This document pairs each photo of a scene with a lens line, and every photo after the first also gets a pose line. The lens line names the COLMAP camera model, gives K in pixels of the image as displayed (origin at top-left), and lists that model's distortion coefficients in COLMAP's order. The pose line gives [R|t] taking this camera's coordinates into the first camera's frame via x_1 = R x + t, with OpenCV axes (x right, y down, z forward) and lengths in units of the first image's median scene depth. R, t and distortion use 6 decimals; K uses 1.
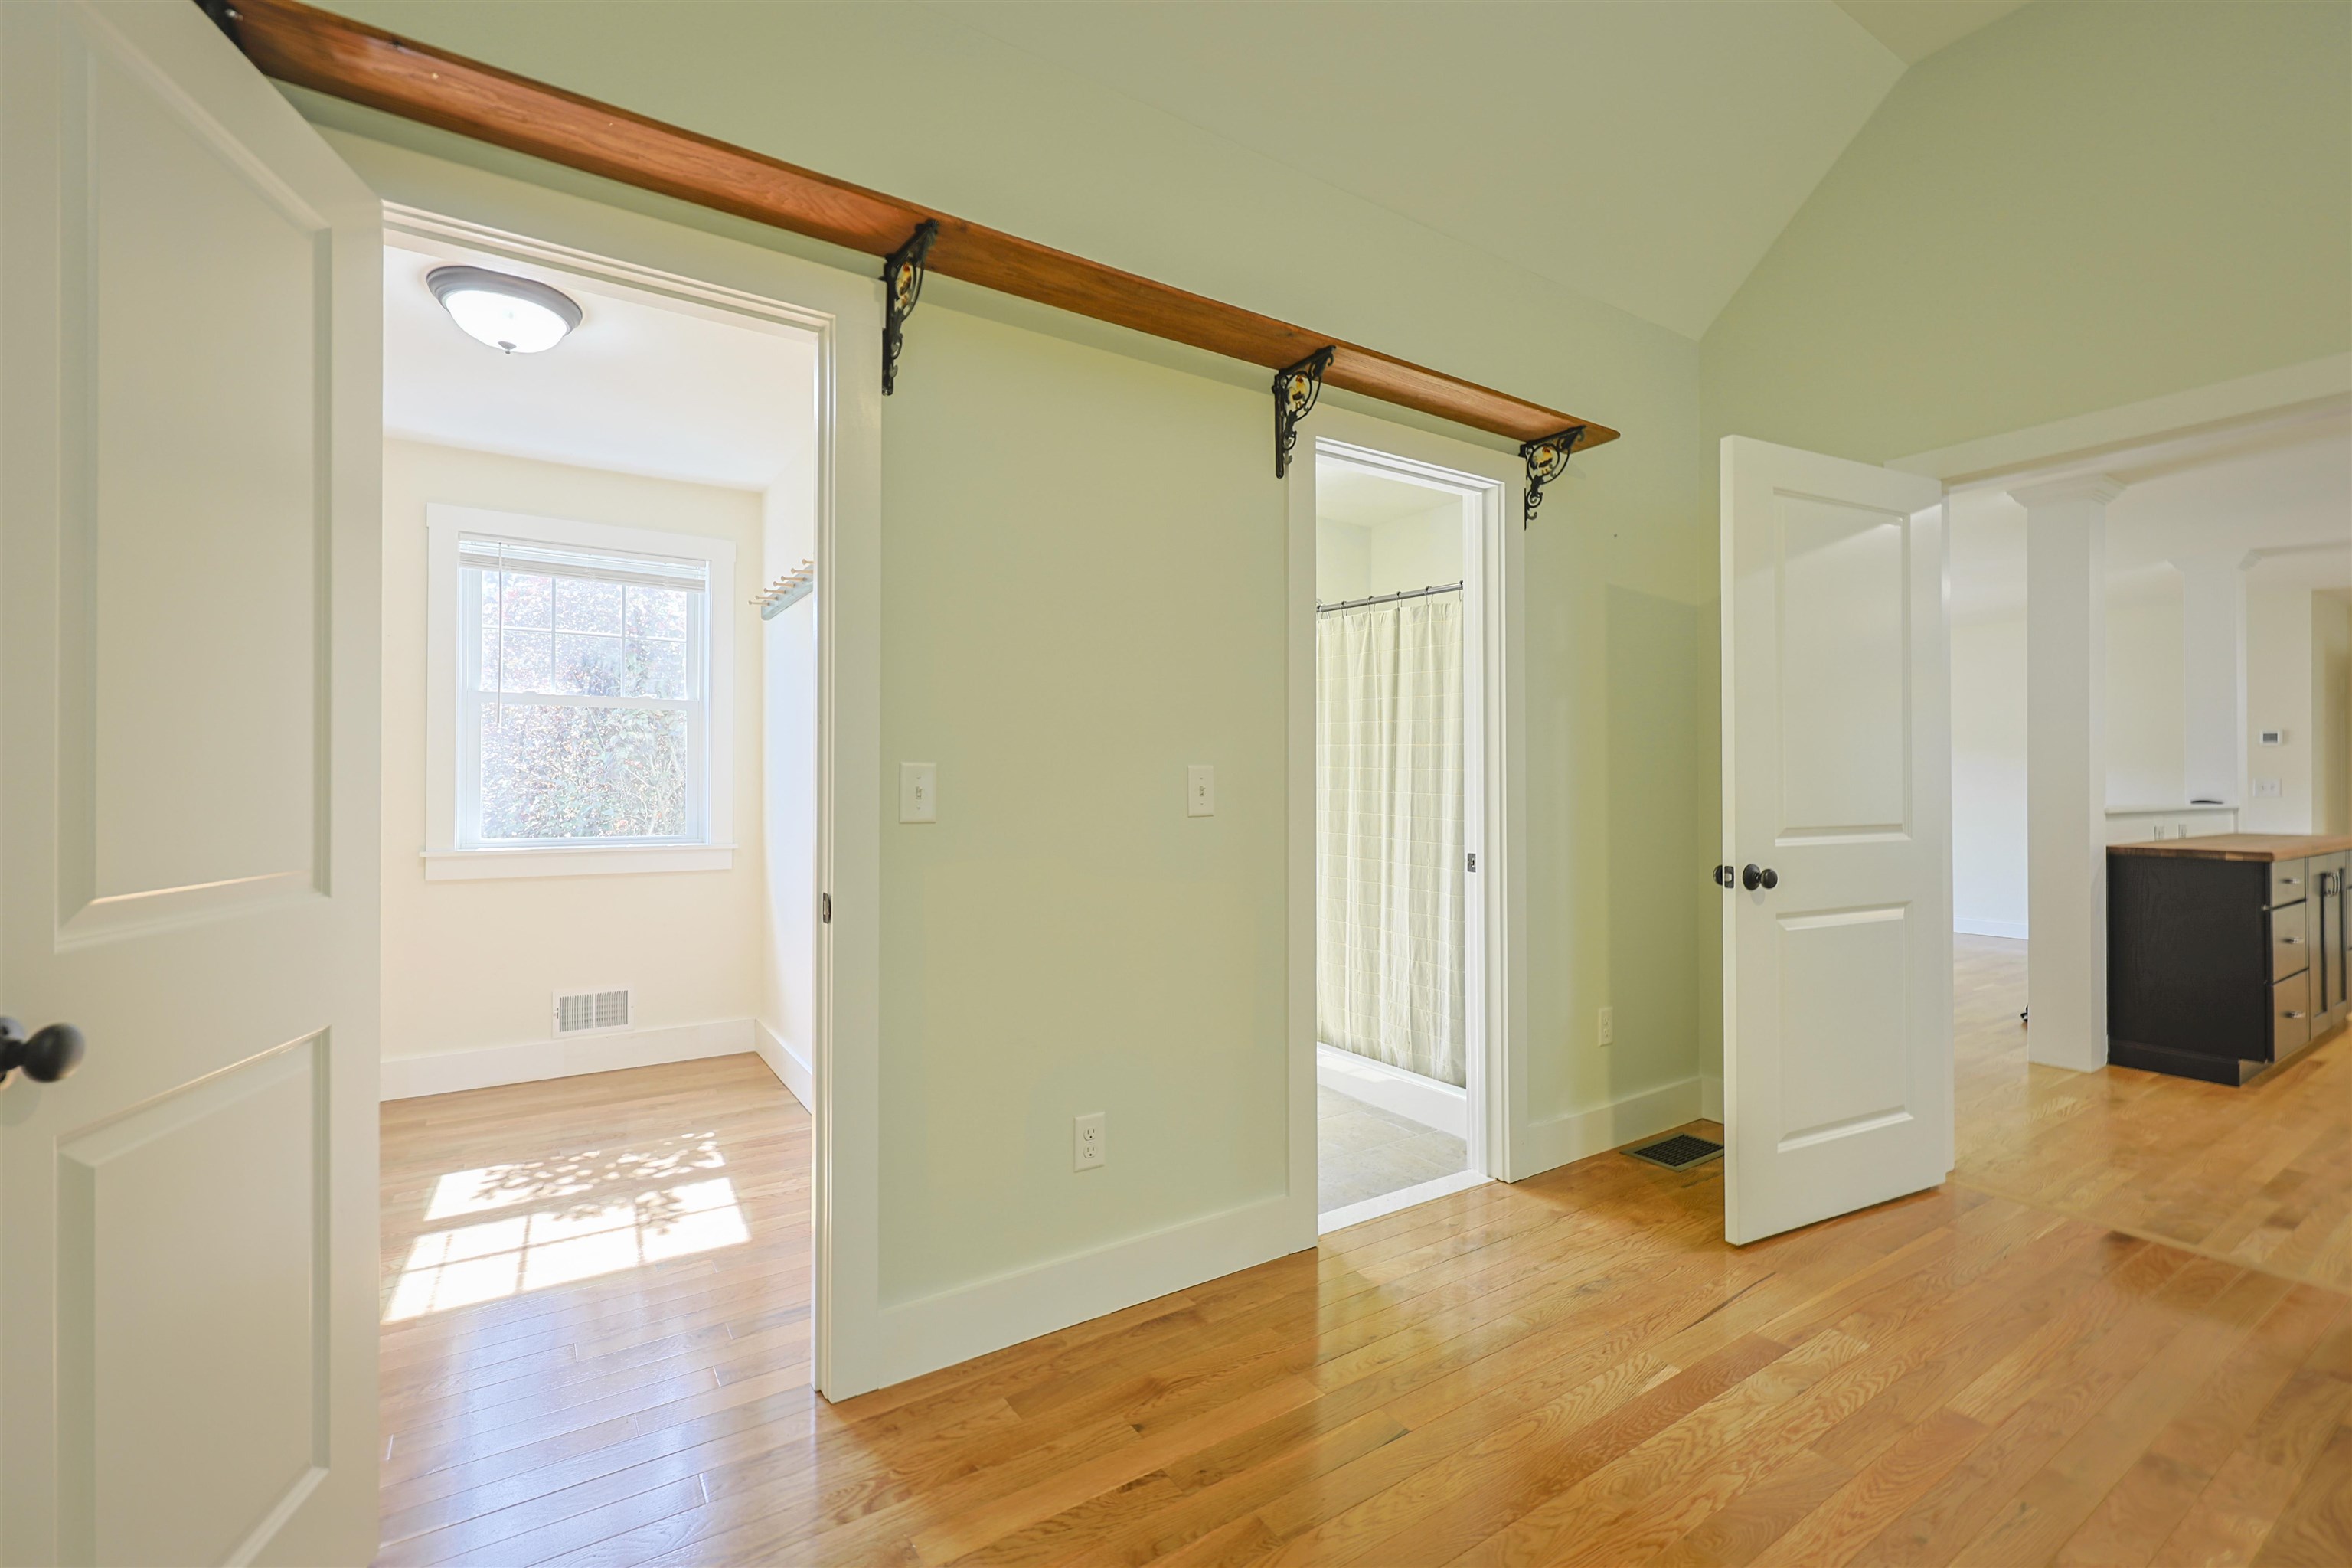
lens RADIAL K [[1008.2, 0, 1176.1], [0, 1008.2, 774.3], [0, 0, 1]] dist [0.000485, 0.000312]
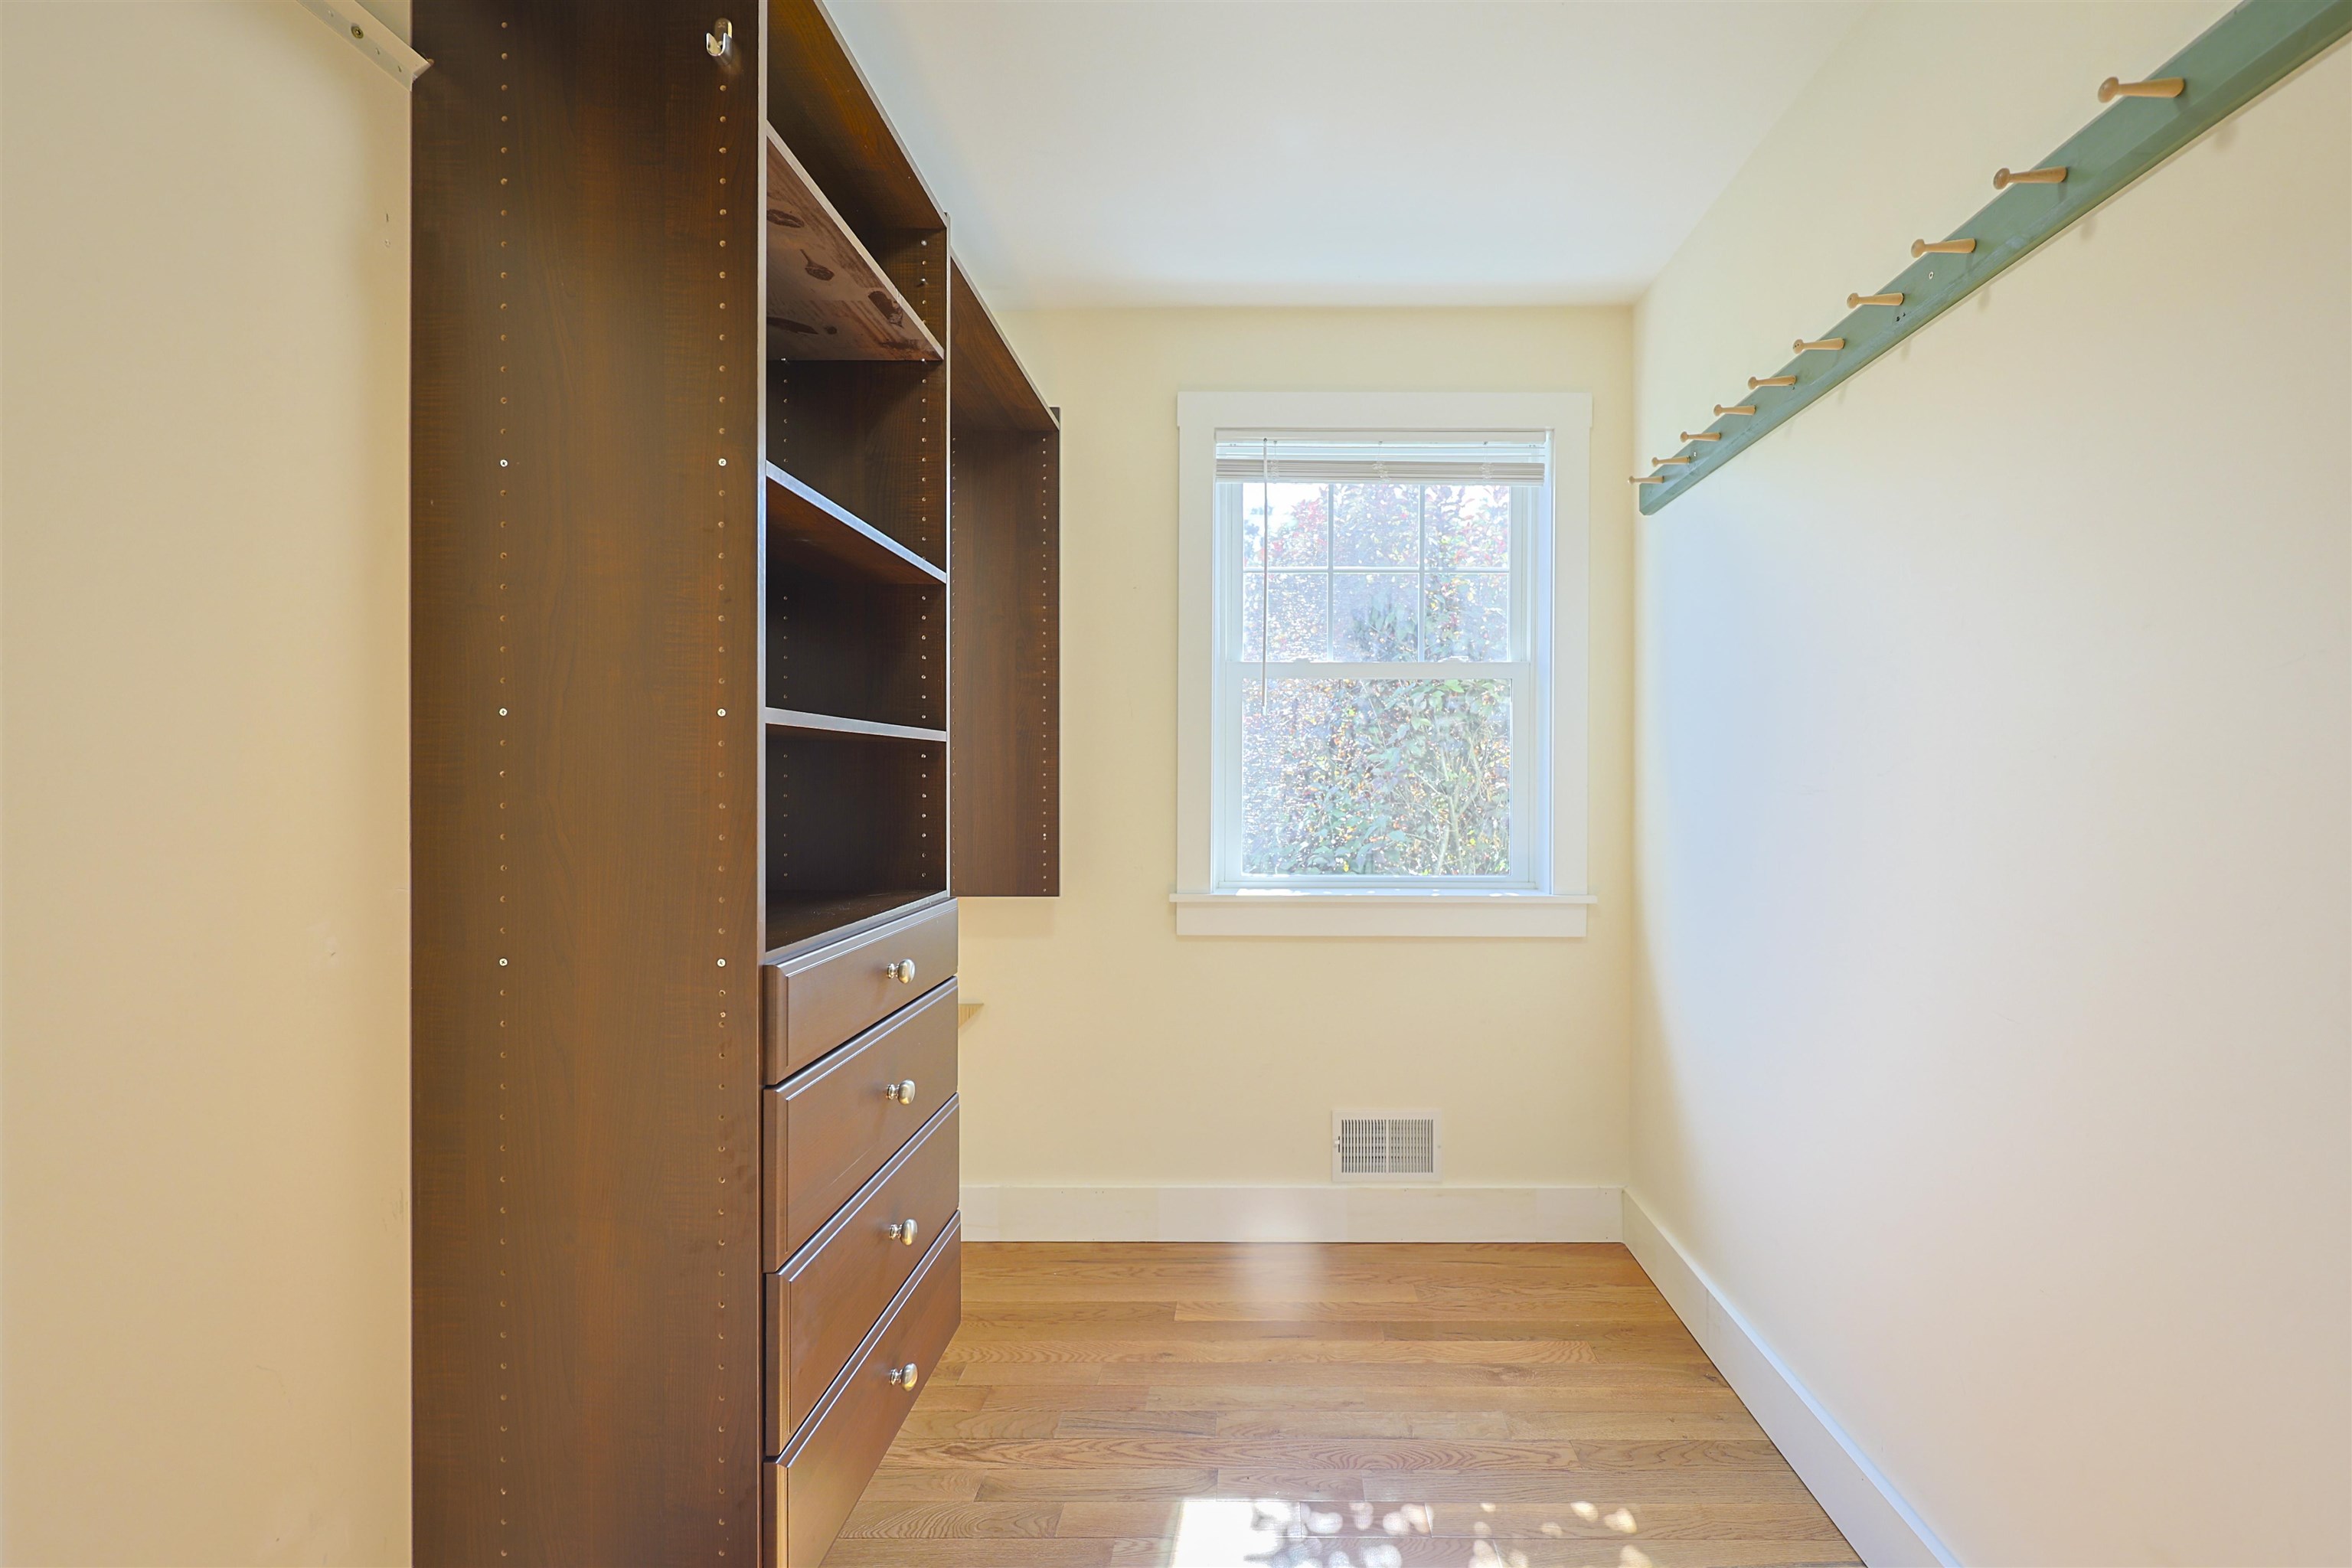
lens RADIAL K [[1008.2, 0, 1167.1], [0, 1008.2, 768.8], [0, 0, 1]] dist [0.000485, 0.000312]
pose [[0.777013, -0.003487, -0.629475, -0.301196], [0.002768, 0.999994, -0.002124, -0.007891], [0.629479, -0.000092, 0.777018, 0.440375]]
